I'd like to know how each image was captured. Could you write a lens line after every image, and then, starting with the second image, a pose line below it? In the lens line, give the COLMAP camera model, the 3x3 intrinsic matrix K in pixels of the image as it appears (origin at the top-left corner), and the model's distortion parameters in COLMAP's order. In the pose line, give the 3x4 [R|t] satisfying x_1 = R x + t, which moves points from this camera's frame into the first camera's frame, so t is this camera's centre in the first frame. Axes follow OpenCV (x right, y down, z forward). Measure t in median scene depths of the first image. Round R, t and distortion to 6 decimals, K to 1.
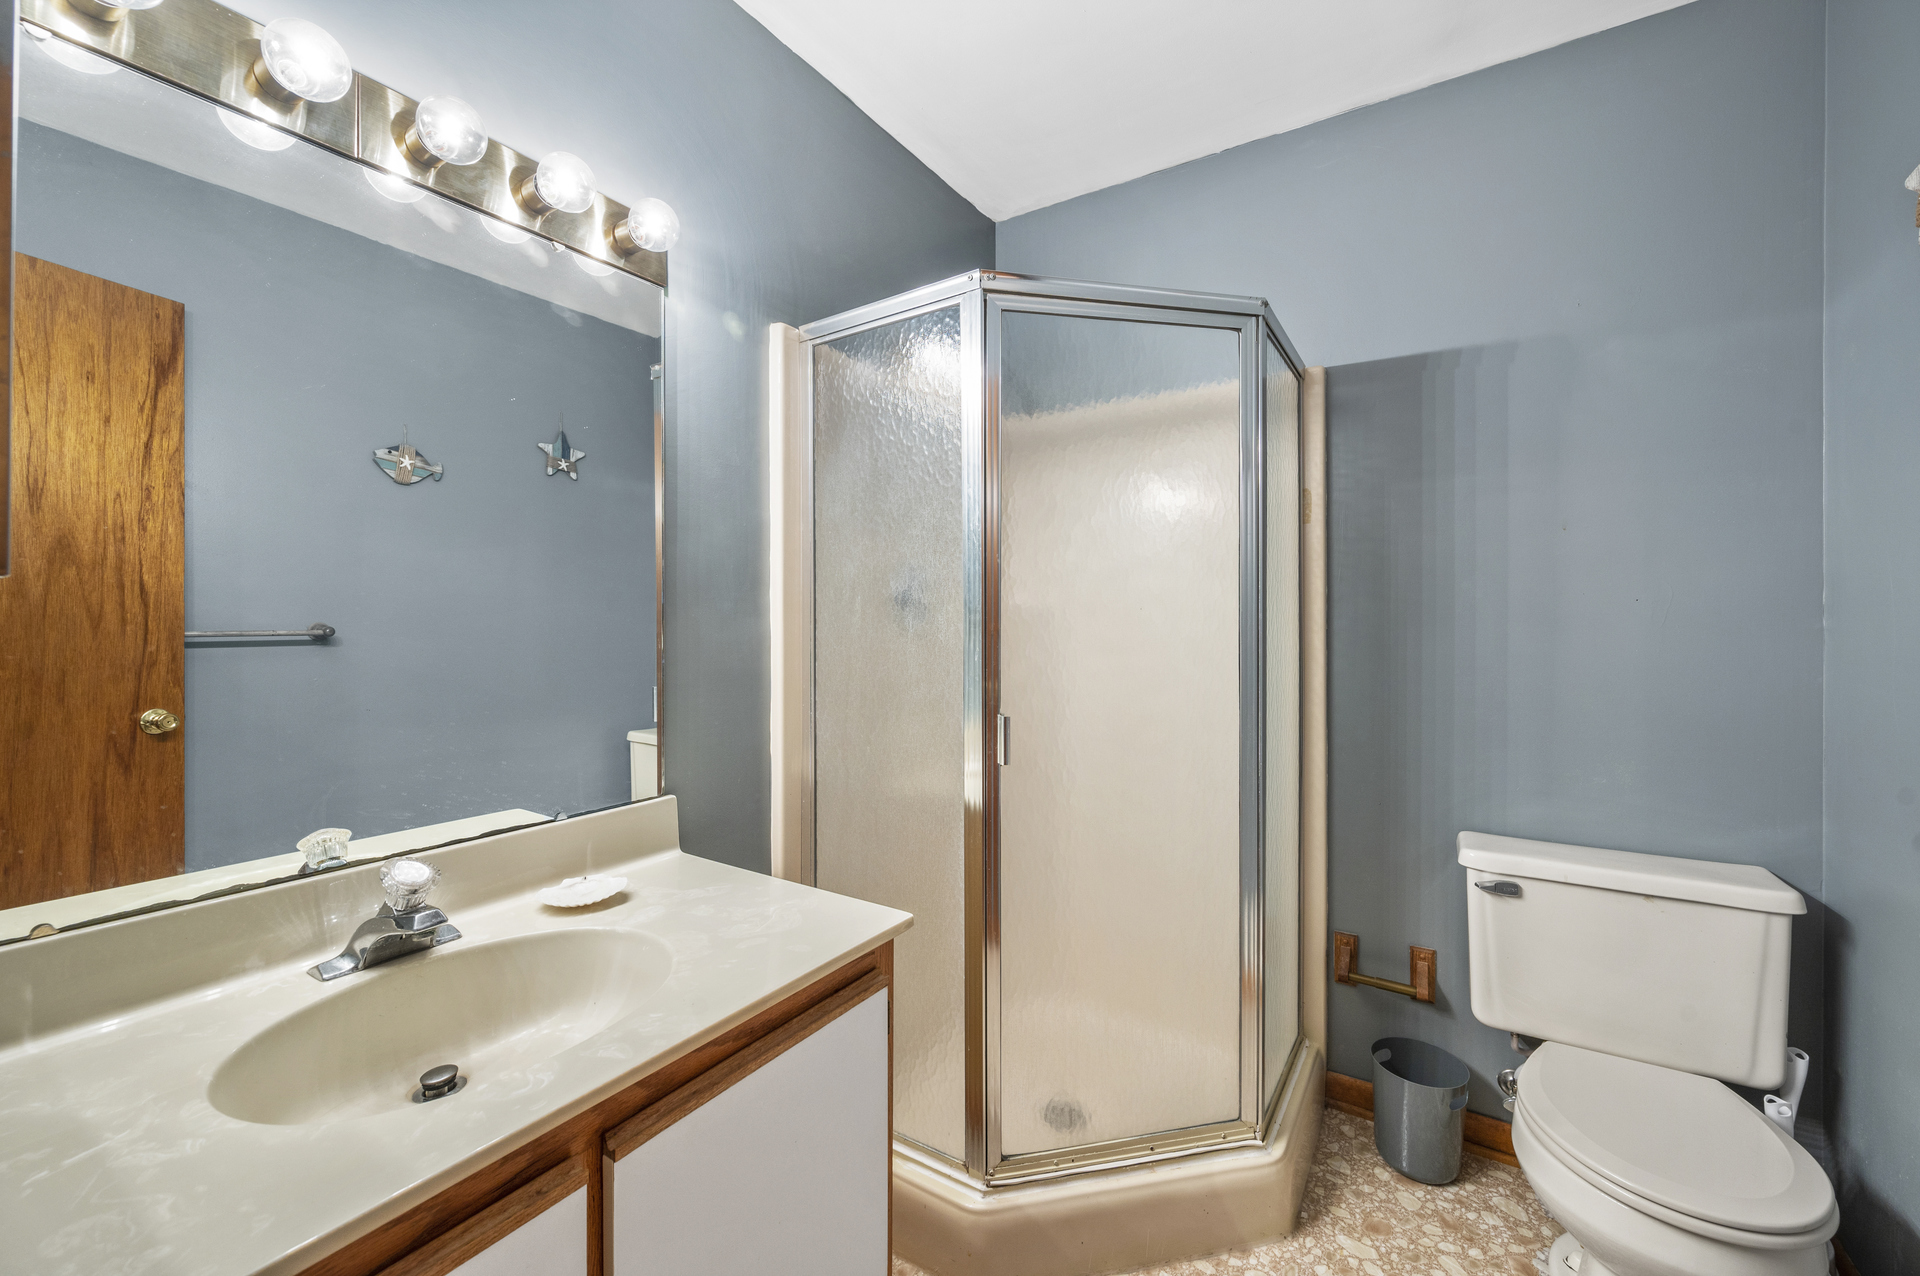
lens RADIAL K [[762.9, 0, 966.1], [0, 762.9, 621.7], [0, 0, 1]] dist [-0.000146, 0.000145]
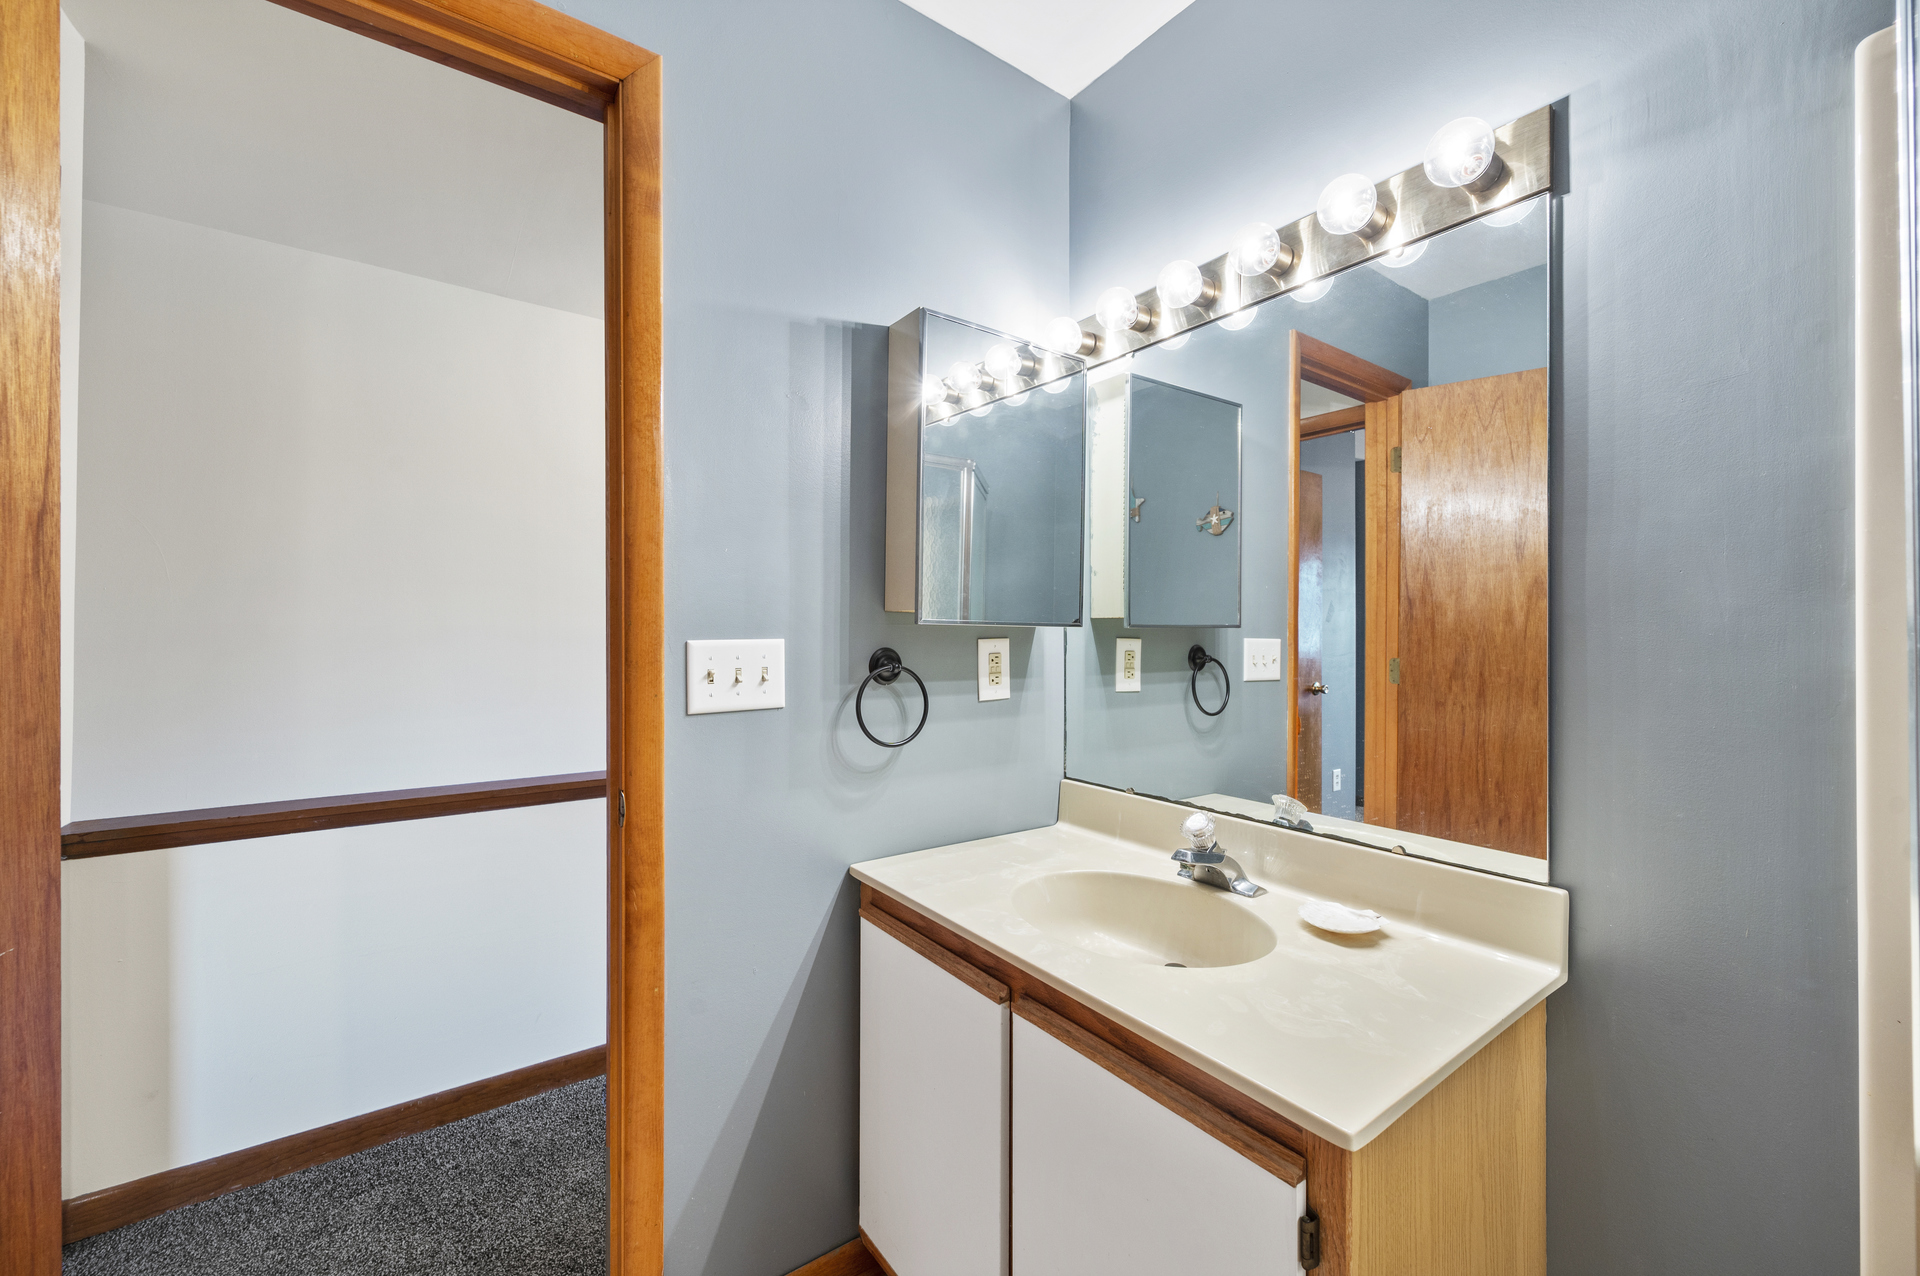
lens RADIAL K [[762.9, 0, 969.9], [0, 762.9, 639.1], [0, 0, 1]] dist [-0.000146, 0.000145]
pose [[-0.362769, 0.002031, -0.931877, 0.618025], [-0.008476, 0.999949, 0.005479, -0.007768], [0.931841, 0.009886, -0.362733, 0.961385]]
